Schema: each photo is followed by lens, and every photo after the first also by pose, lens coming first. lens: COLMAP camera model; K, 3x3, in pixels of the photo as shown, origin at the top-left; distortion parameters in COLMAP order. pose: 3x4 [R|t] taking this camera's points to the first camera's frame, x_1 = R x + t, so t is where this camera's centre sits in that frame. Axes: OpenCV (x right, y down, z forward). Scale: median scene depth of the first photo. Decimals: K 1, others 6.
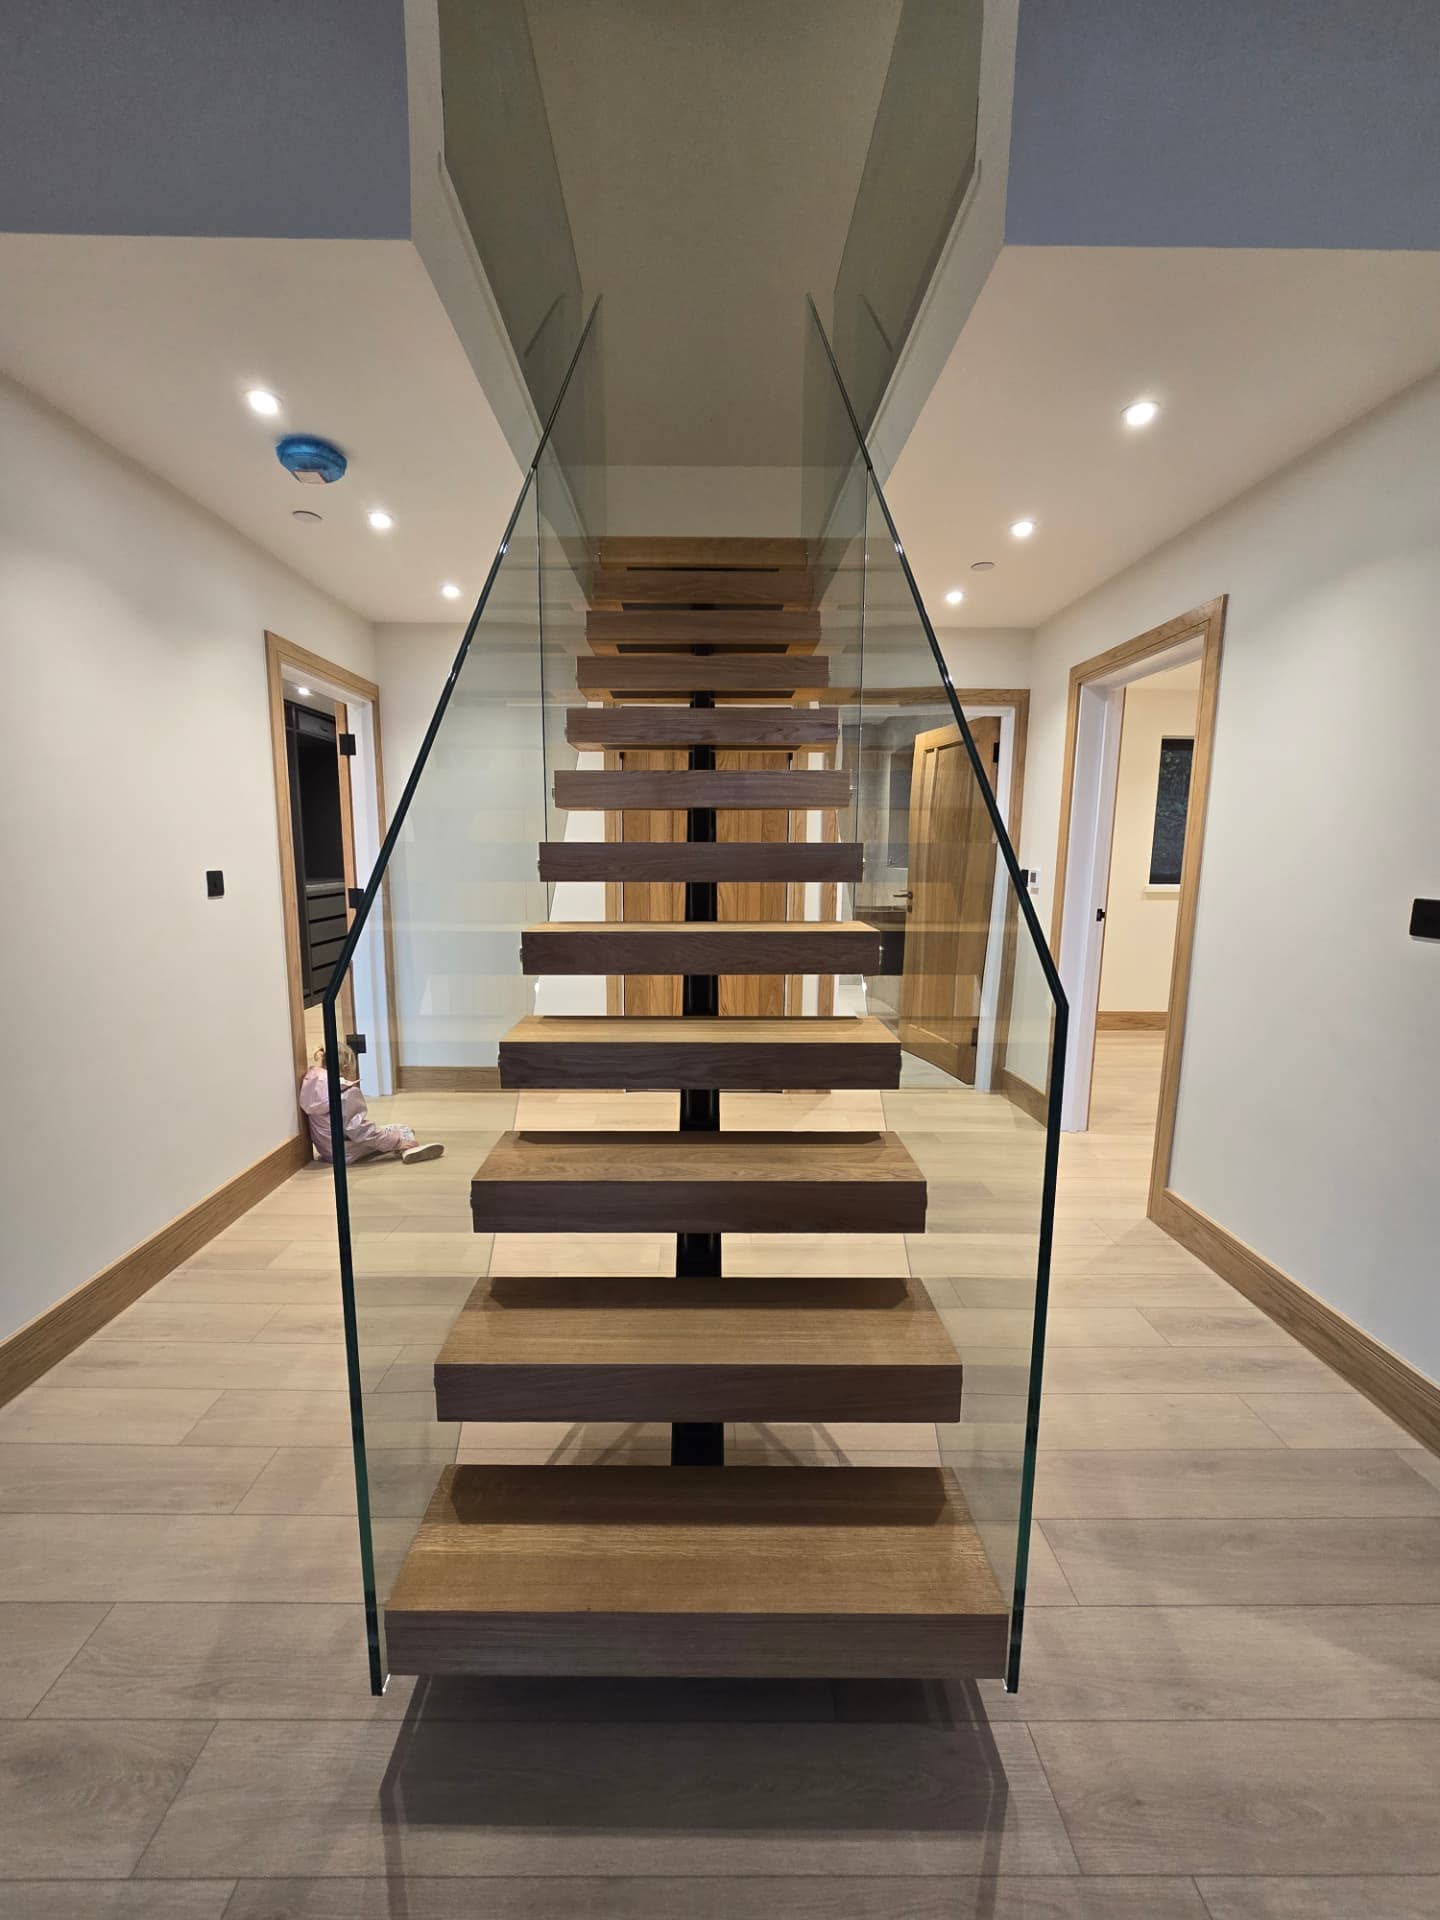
lens RADIAL K [[790.3, 0, 708.3], [0, 790.3, 961.2], [0, 0, 1]] dist [-0.007250, 0.002441]
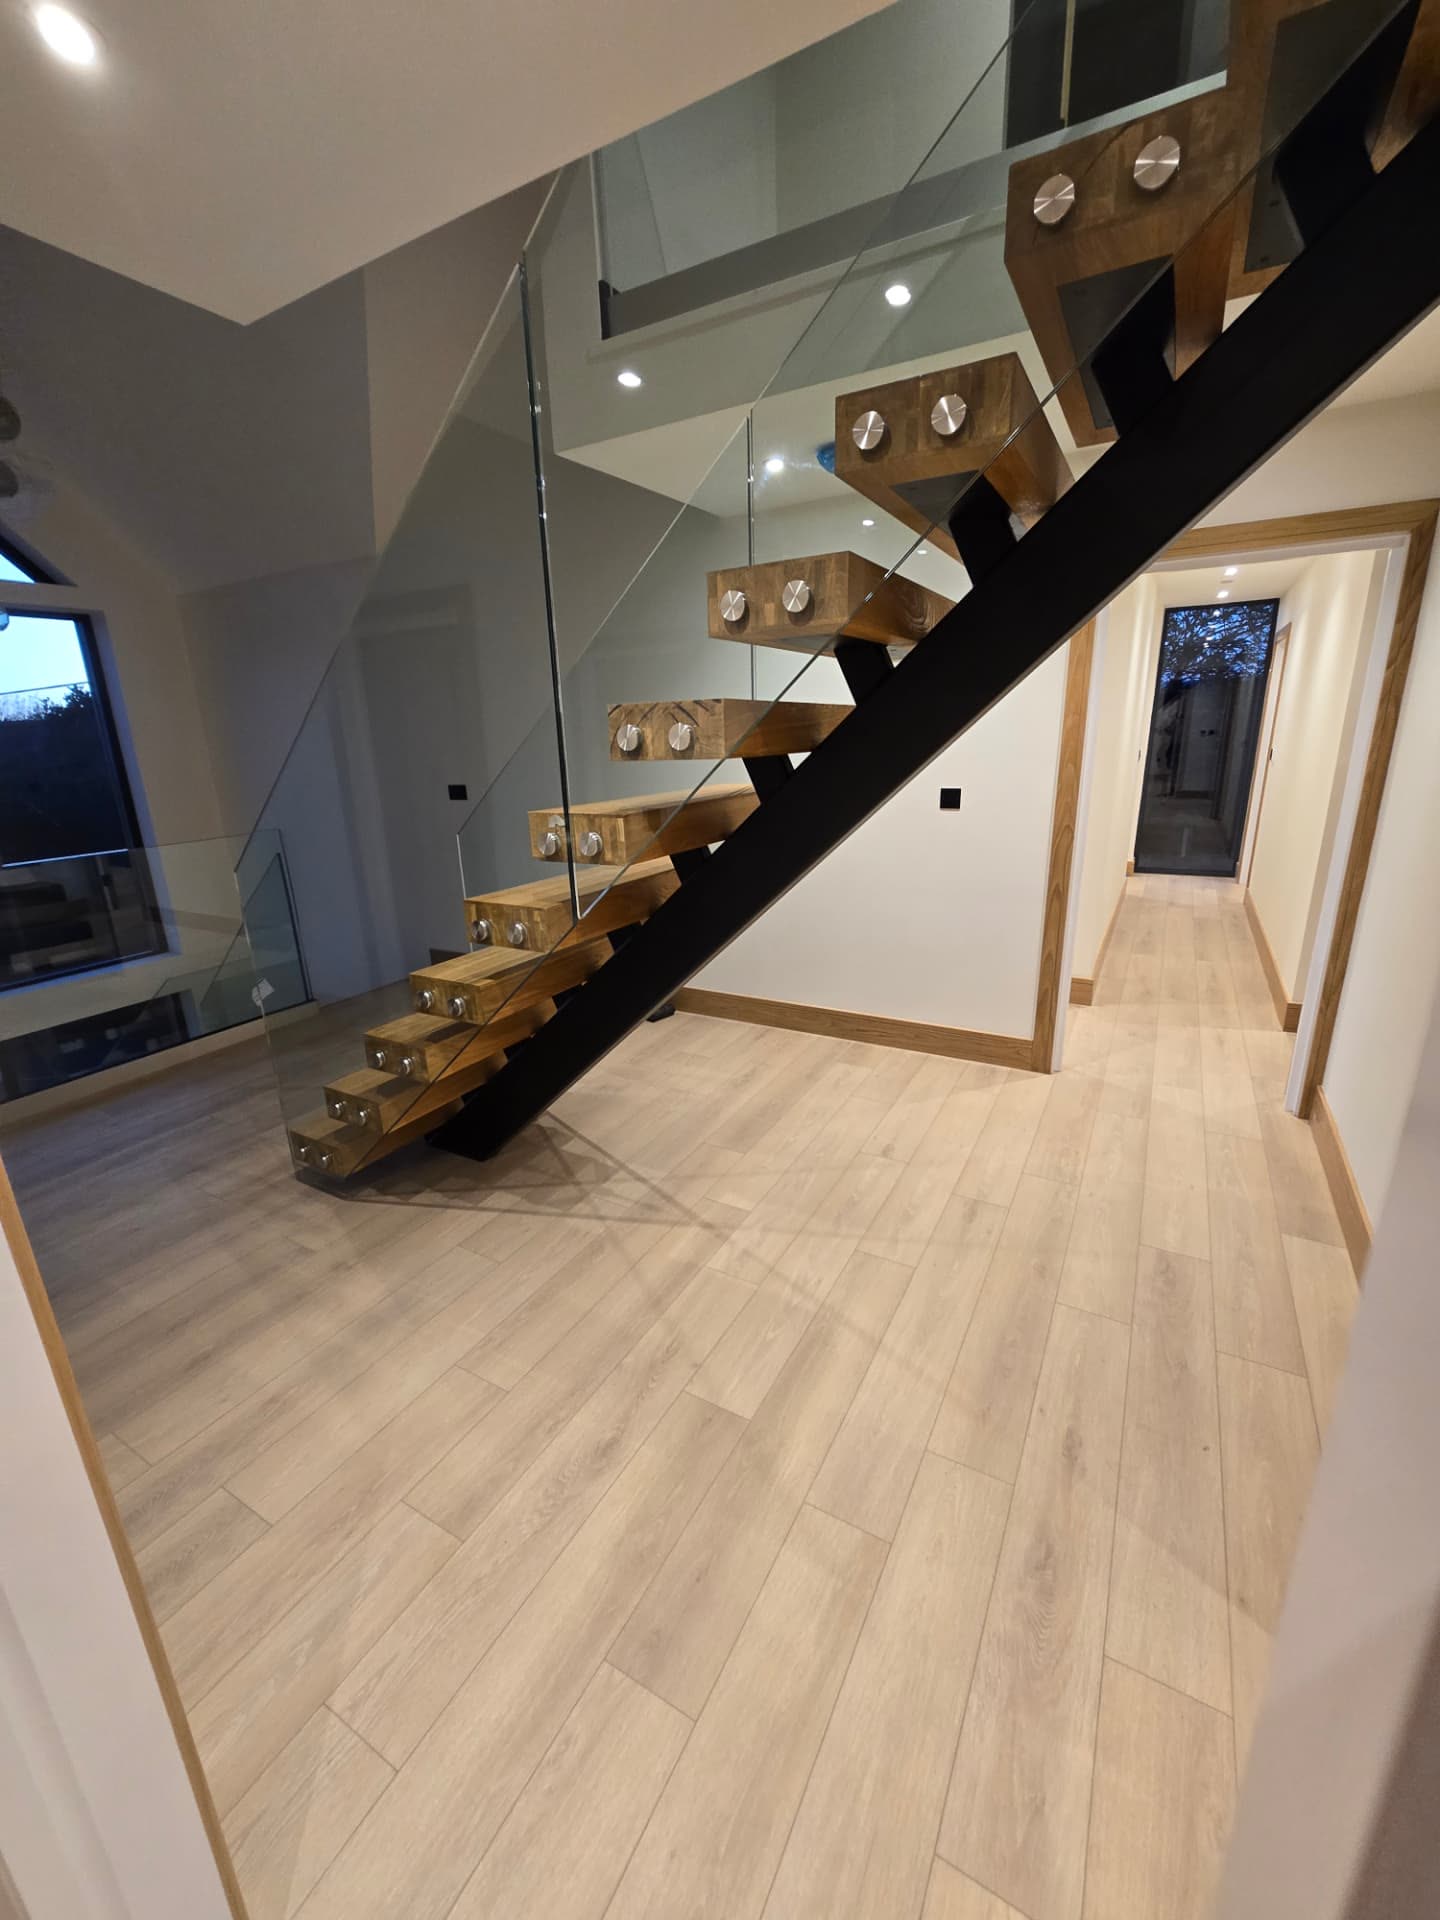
lens RADIAL K [[790.3, 0, 711.3], [0, 790.3, 972.0], [0, 0, 1]] dist [-0.007250, 0.002441]
pose [[-0.503337, 0.248570, -0.827566, 0.792248], [-0.101266, 0.934162, 0.342179, -0.268470], [0.858136, 0.256036, -0.445026, 1.498128]]
